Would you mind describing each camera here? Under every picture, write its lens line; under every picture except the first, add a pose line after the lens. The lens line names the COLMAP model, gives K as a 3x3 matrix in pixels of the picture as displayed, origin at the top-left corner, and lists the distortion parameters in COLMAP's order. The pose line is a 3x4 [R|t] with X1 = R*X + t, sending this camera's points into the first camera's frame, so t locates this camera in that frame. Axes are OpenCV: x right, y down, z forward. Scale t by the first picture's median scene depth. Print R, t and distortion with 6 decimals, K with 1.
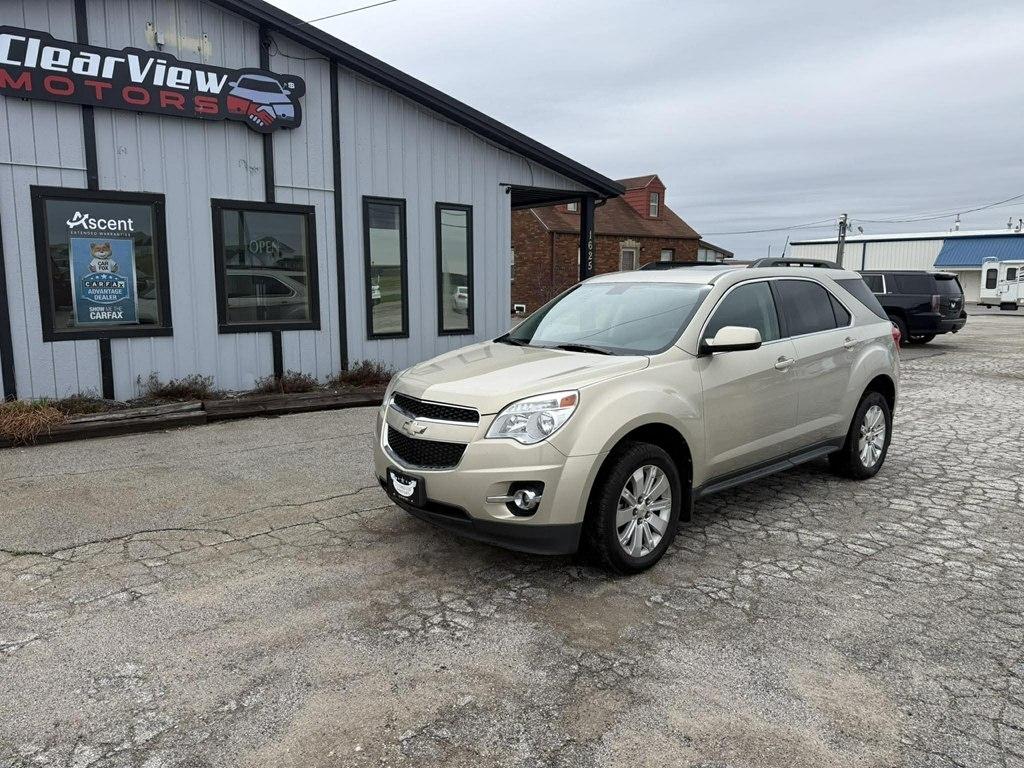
lens RADIAL K [[748.4, 0, 505.9], [0, 748.4, 391.7], [0, 0, 1]] dist [0.013861, -0.028465]
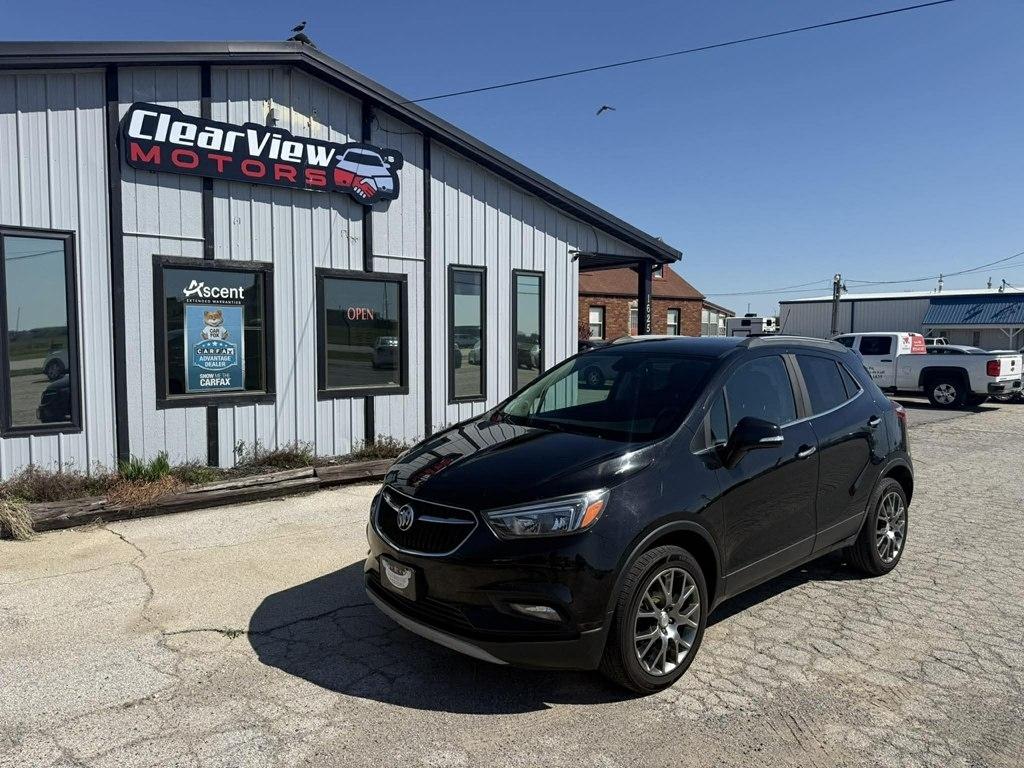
lens RADIAL K [[748.4, 0, 506.7], [0, 748.4, 387.2], [0, 0, 1]] dist [0.013861, -0.028465]
pose [[0.999679, -0.002493, 0.025212, -0.167472], [0.004533, 0.996691, -0.081161, -0.012013], [-0.024926, 0.081249, 0.996382, -0.005427]]
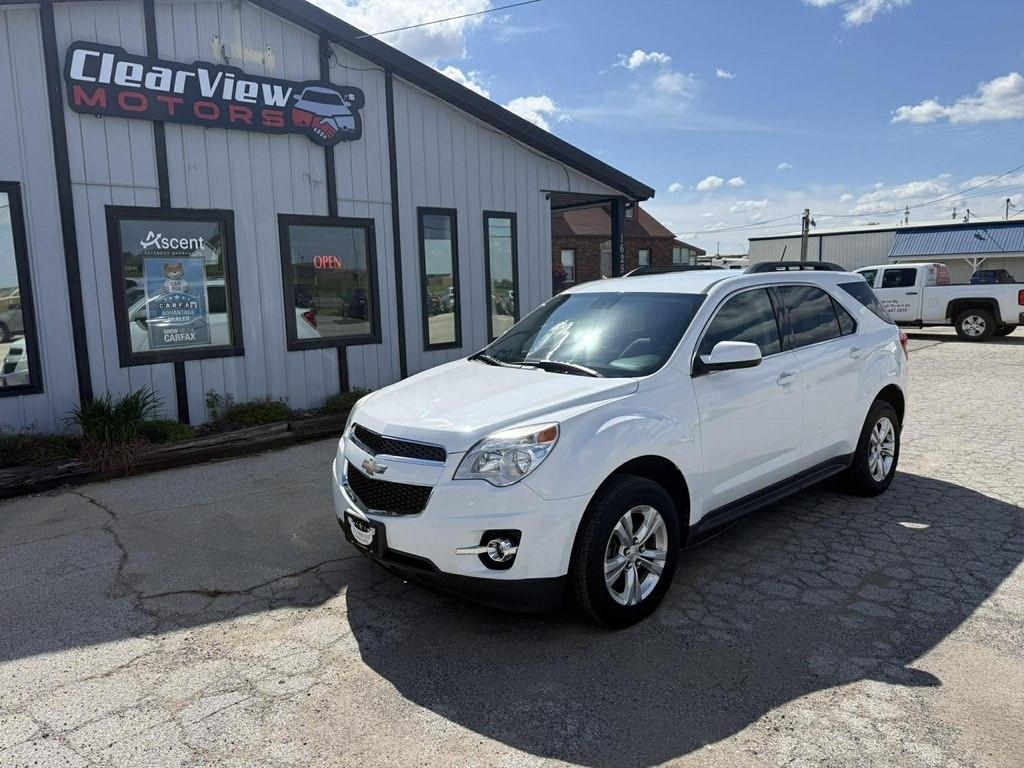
lens RADIAL K [[748.4, 0, 508.3], [0, 748.4, 382.4], [0, 0, 1]] dist [0.013861, -0.028465]
pose [[0.997287, -0.040969, 0.061163, -0.170655], [0.041925, 0.999017, -0.014421, -0.012014], [-0.060512, 0.016946, 0.998024, 0.011311]]
